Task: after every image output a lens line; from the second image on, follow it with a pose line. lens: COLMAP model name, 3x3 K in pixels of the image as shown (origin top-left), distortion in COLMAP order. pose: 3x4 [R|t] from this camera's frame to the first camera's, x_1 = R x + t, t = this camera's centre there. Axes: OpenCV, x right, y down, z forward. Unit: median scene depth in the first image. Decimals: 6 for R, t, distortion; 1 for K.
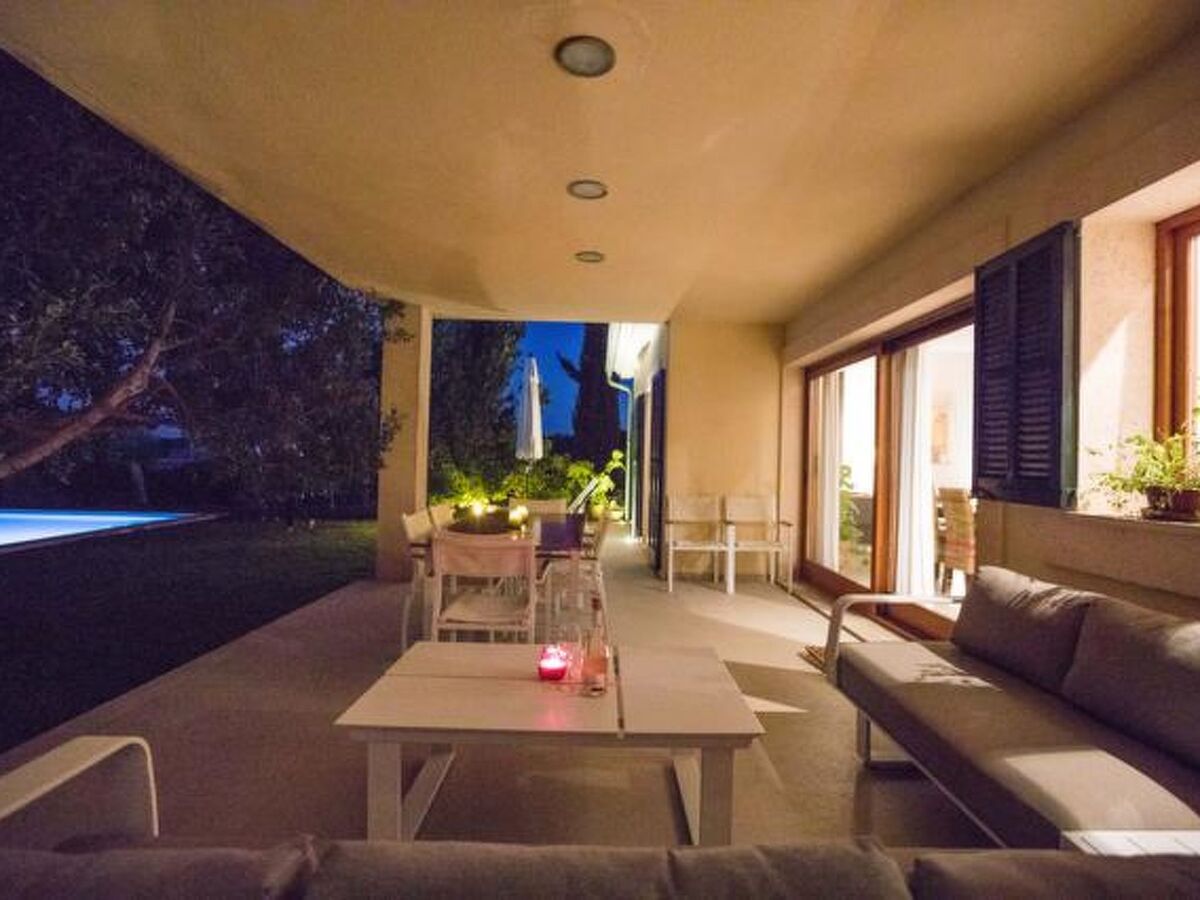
lens RADIAL K [[615.4, 0, 600.0], [0, 615.4, 450.0], [0, 0, 1]] dist [-0.070492, 0.033084]
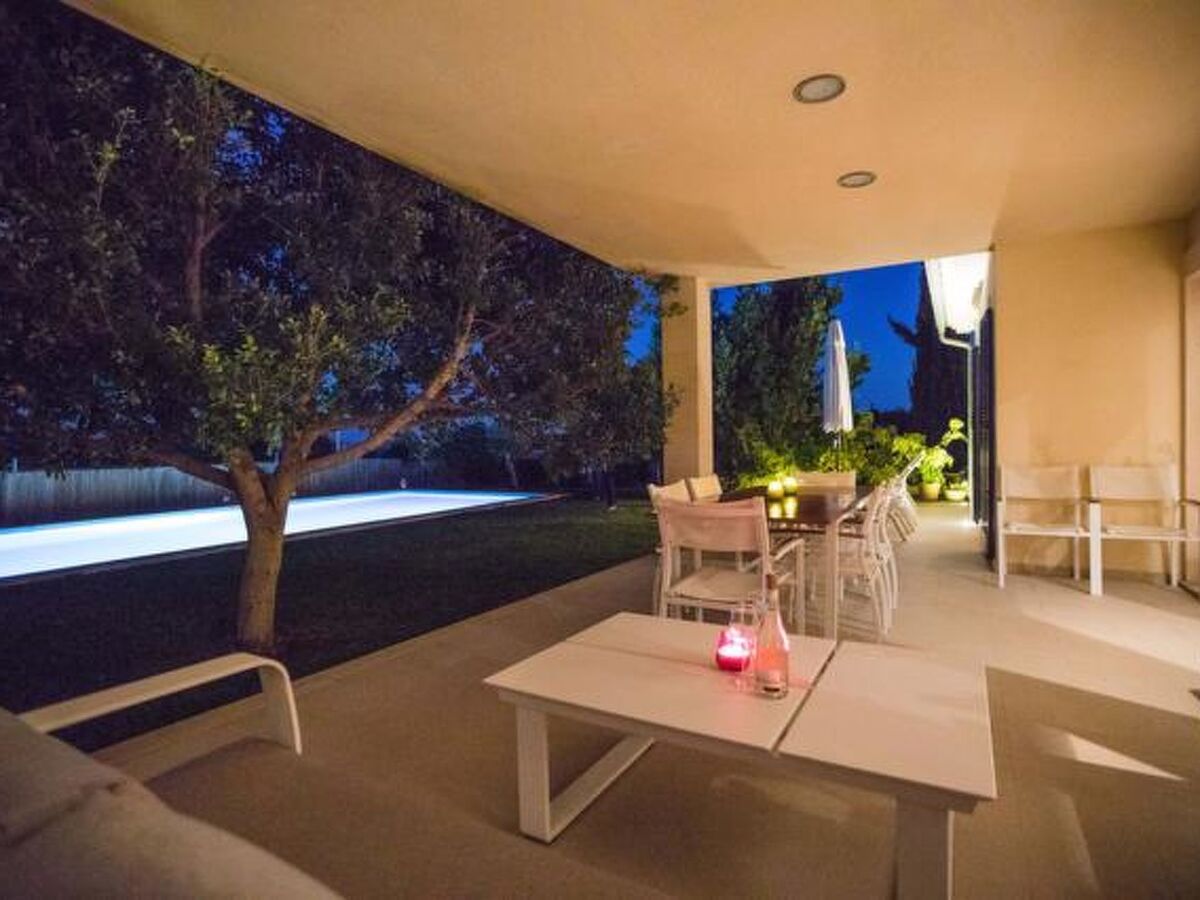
lens RADIAL K [[615.4, 0, 600.0], [0, 615.4, 450.0], [0, 0, 1]] dist [-0.070492, 0.033084]
pose [[0.856543, -0.032076, -0.515077, 0.069369], [0.045358, 0.998883, 0.013223, 0.020128], [0.514078, -0.034689, 0.857042, 0.071725]]
